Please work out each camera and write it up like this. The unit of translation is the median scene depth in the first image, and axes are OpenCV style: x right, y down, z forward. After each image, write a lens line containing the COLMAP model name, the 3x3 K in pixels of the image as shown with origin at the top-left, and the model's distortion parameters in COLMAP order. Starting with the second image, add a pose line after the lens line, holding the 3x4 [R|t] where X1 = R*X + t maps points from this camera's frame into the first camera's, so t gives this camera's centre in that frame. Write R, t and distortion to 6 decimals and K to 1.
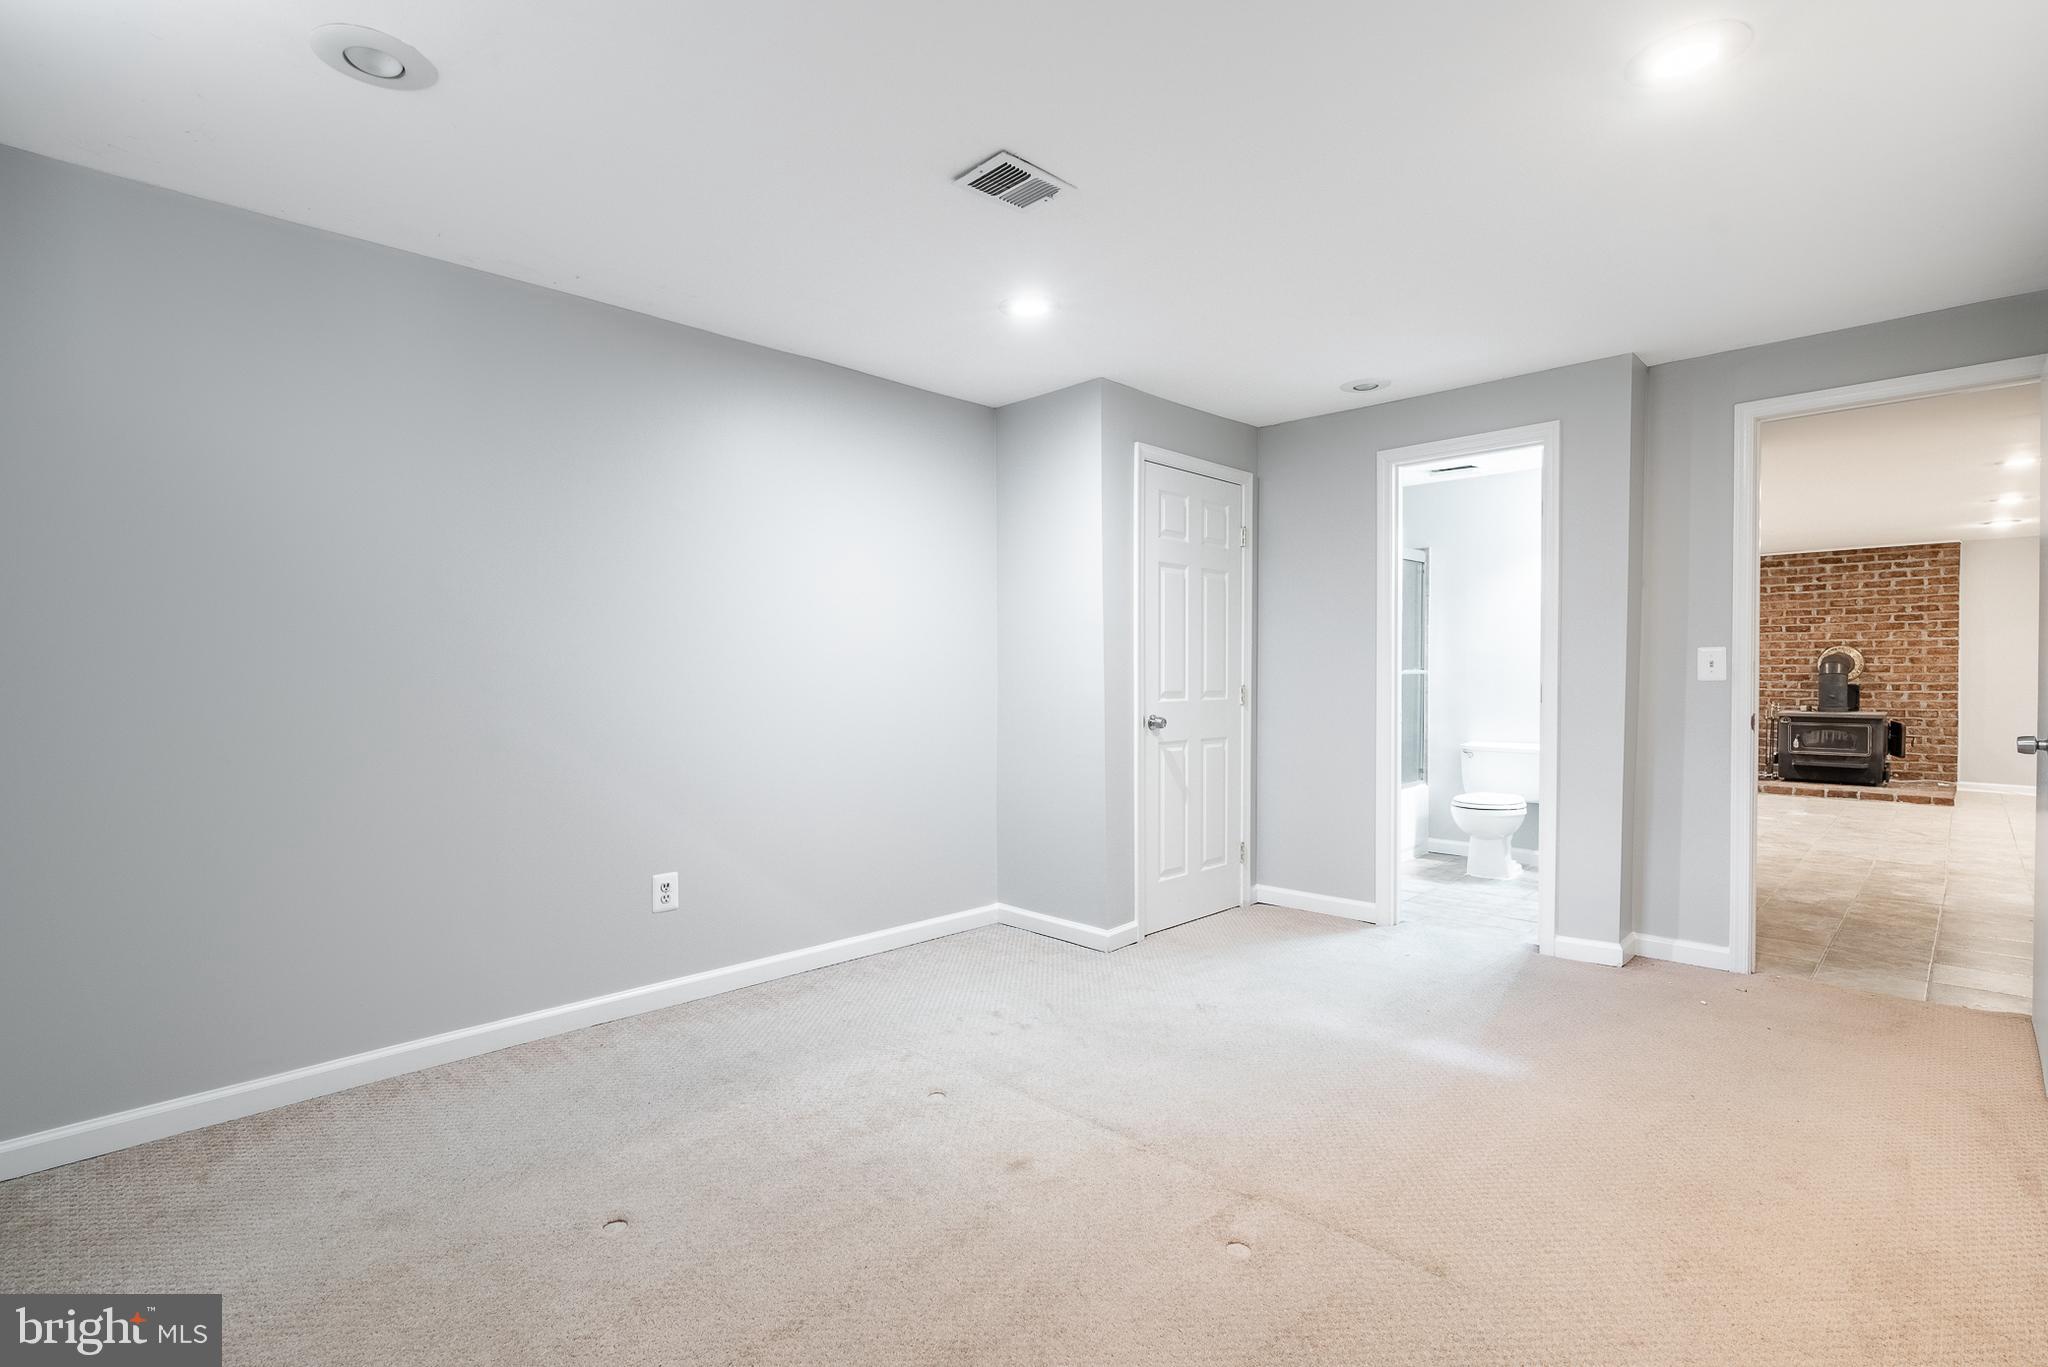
lens RADIAL K [[919.1, 0, 1022.1], [0, 919.1, 674.3], [0, 0, 1]] dist [-0.014114, 0.000146]
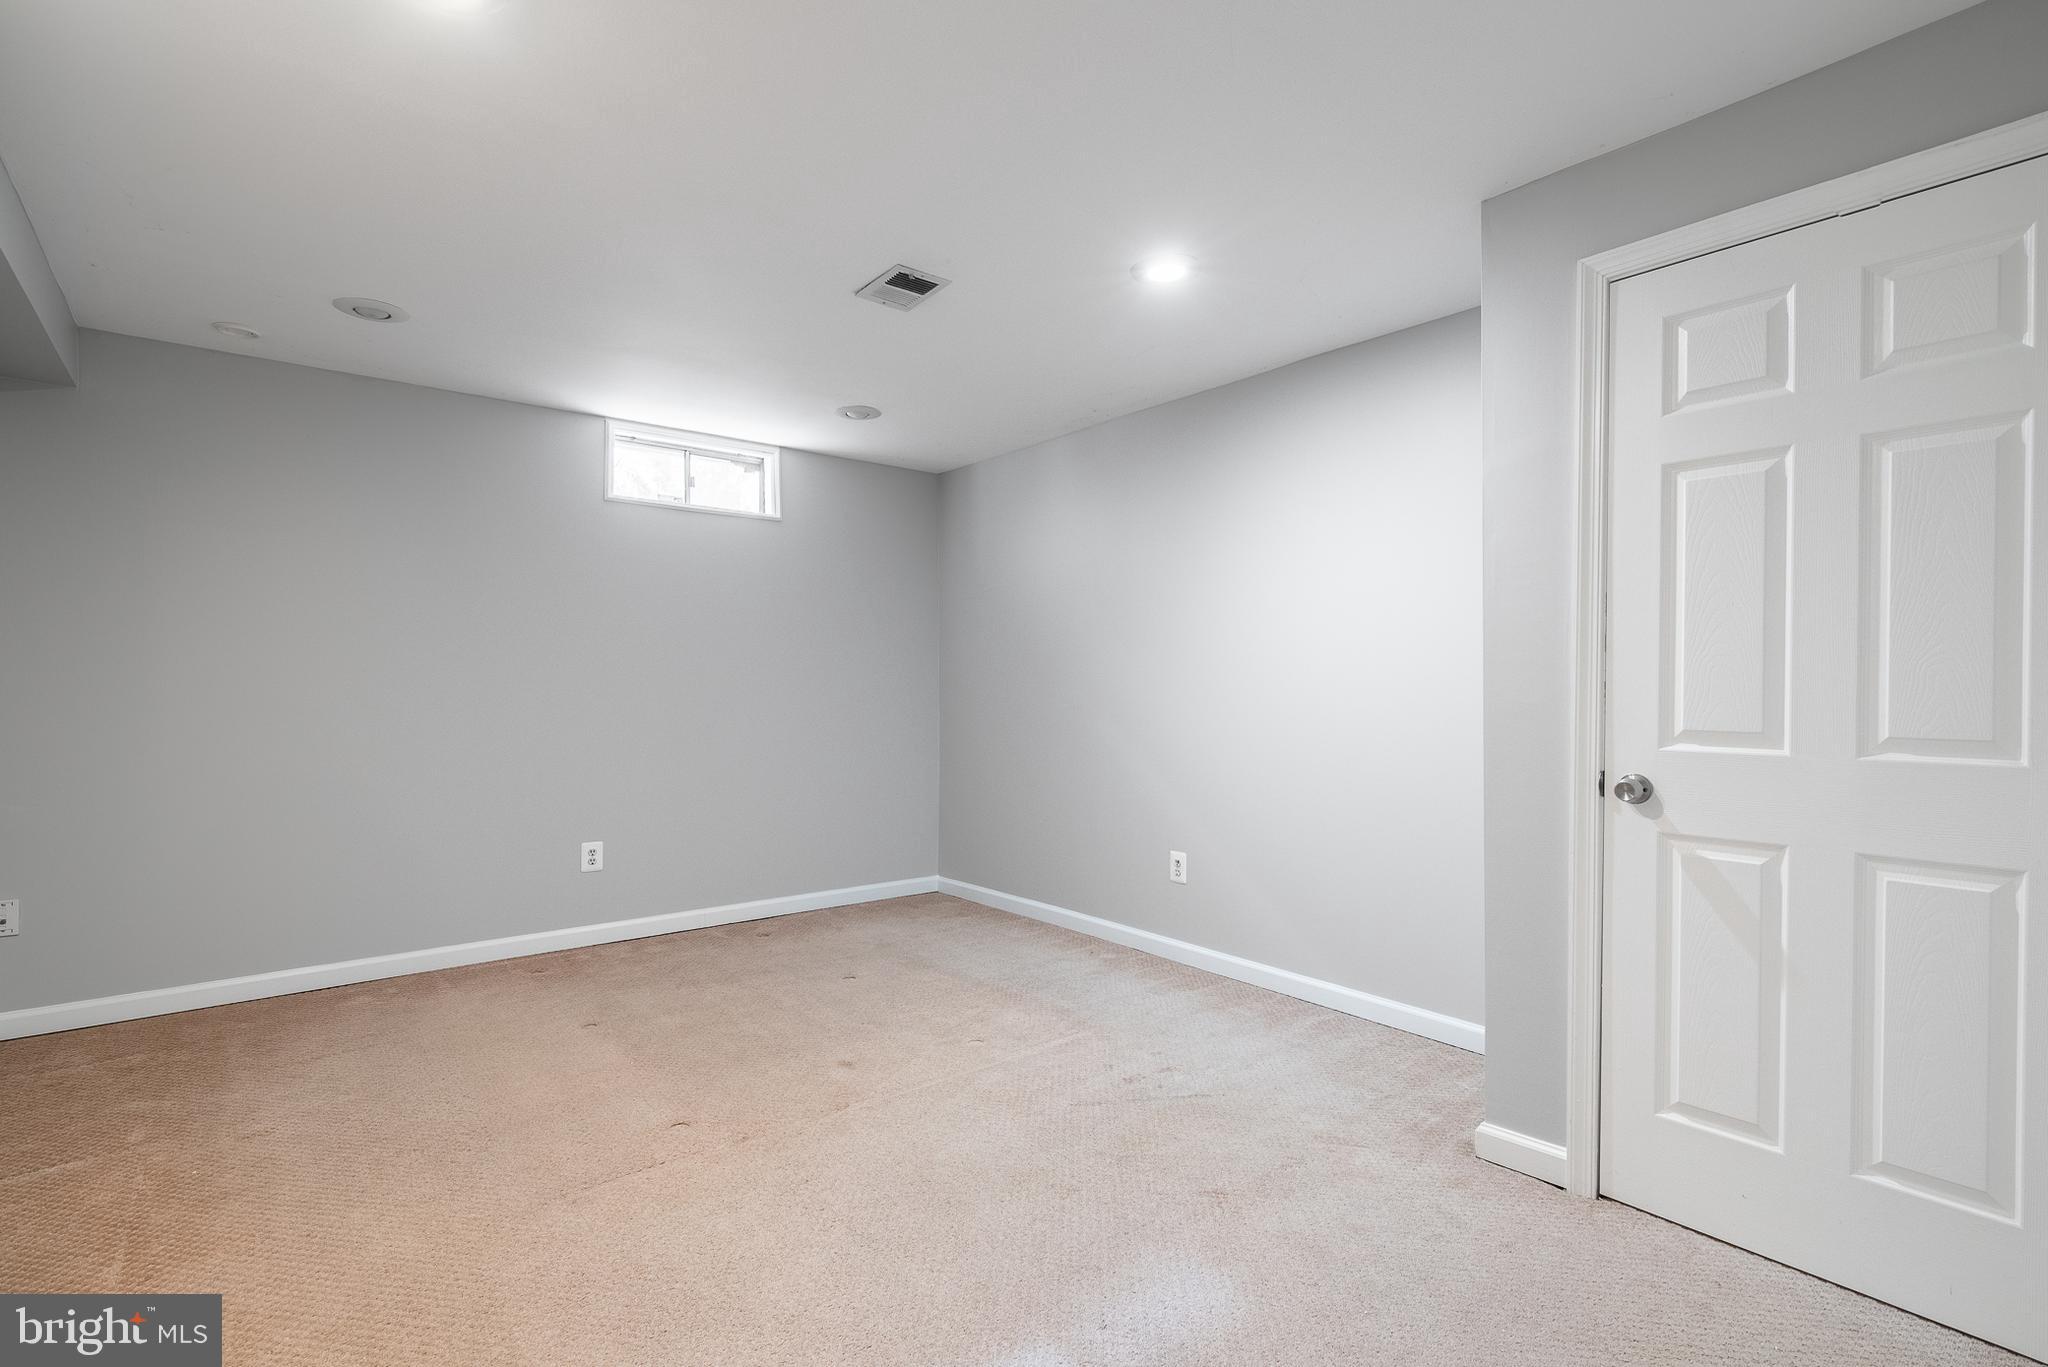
lens RADIAL K [[953.5, 0, 1041.4], [0, 953.5, 689.9], [0, 0, 1]] dist [0.004151, 0.000729]
pose [[-0.085432, 0.001037, -0.996343, 0.687372], [-0.009986, 0.999948, 0.001897, 0.000378], [0.996294, 0.010111, -0.085418, 0.711450]]
